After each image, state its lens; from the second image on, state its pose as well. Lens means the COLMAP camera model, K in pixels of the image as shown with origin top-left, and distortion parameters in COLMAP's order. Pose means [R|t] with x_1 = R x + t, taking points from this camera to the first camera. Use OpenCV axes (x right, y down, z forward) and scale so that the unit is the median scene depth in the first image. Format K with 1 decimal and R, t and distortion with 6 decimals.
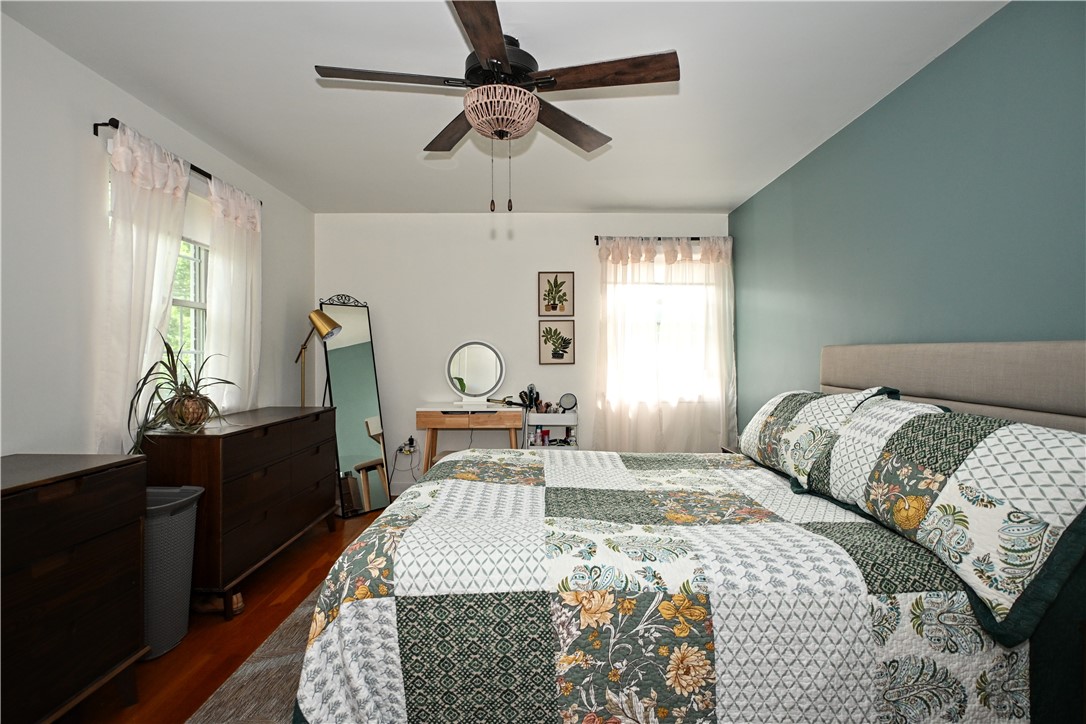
lens RADIAL K [[527.7, 0, 540.7], [0, 527.7, 357.7], [0, 0, 1]] dist [-0.001055, 0.001438]
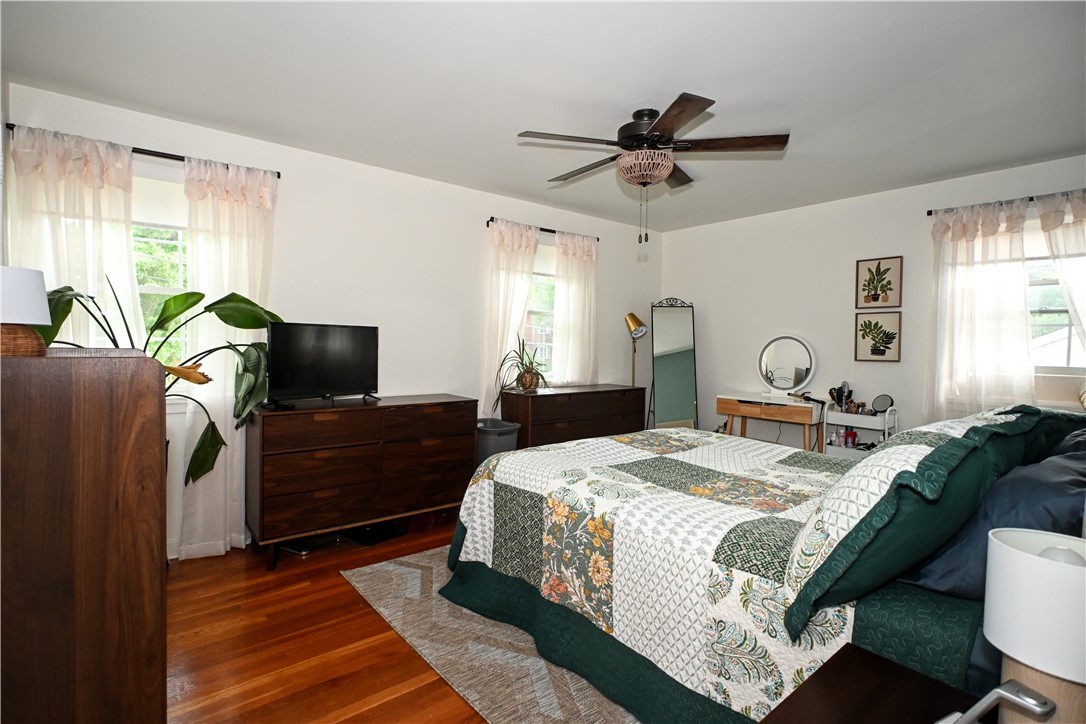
lens RADIAL K [[527.7, 0, 539.1], [0, 527.7, 358.4], [0, 0, 1]] dist [-0.001055, 0.001438]
pose [[0.631675, 0.033914, -0.774491, 1.143536], [-0.015806, 0.999398, 0.030871, -0.035440], [0.775072, -0.007259, 0.631831, -0.047605]]
